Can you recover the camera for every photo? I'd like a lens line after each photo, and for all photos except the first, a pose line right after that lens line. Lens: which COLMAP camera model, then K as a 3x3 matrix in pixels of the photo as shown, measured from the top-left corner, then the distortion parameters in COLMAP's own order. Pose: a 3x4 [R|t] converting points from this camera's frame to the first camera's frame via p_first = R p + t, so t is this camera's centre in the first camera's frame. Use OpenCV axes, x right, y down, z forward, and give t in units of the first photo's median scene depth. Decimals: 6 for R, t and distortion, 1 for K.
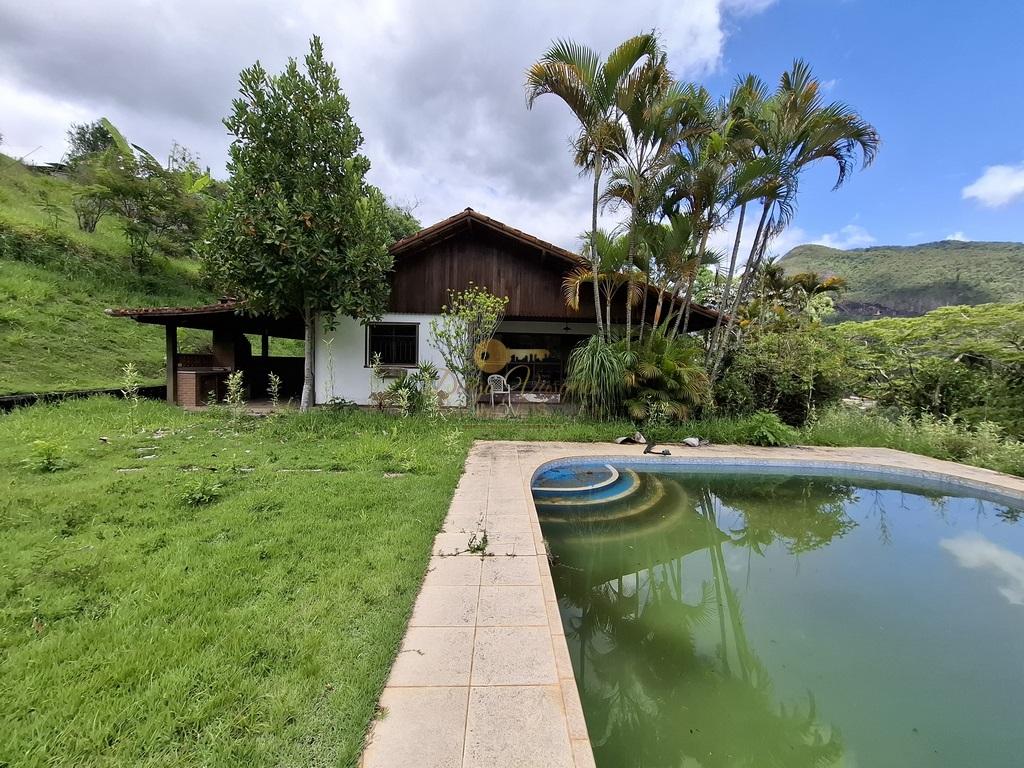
lens RADIAL K [[401.4, 0, 520.6], [0, 401.4, 395.1], [0, 0, 1]] dist [0.029982, -0.017611]
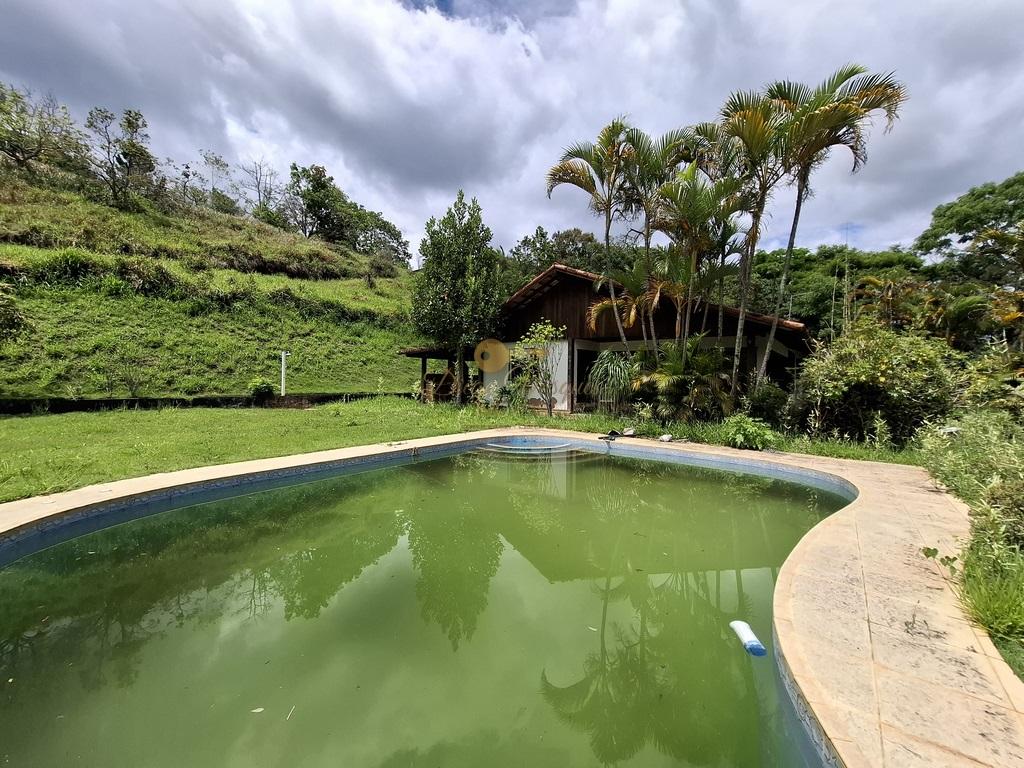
lens RADIAL K [[401.4, 0, 520.6], [0, 401.4, 395.1], [0, 0, 1]] dist [0.029982, -0.017611]
pose [[0.785324, 0.008026, -0.619033, 0.686315], [-0.044073, 0.998104, -0.042971, 0.052701], [0.617514, 0.061029, 0.784189, -0.126980]]
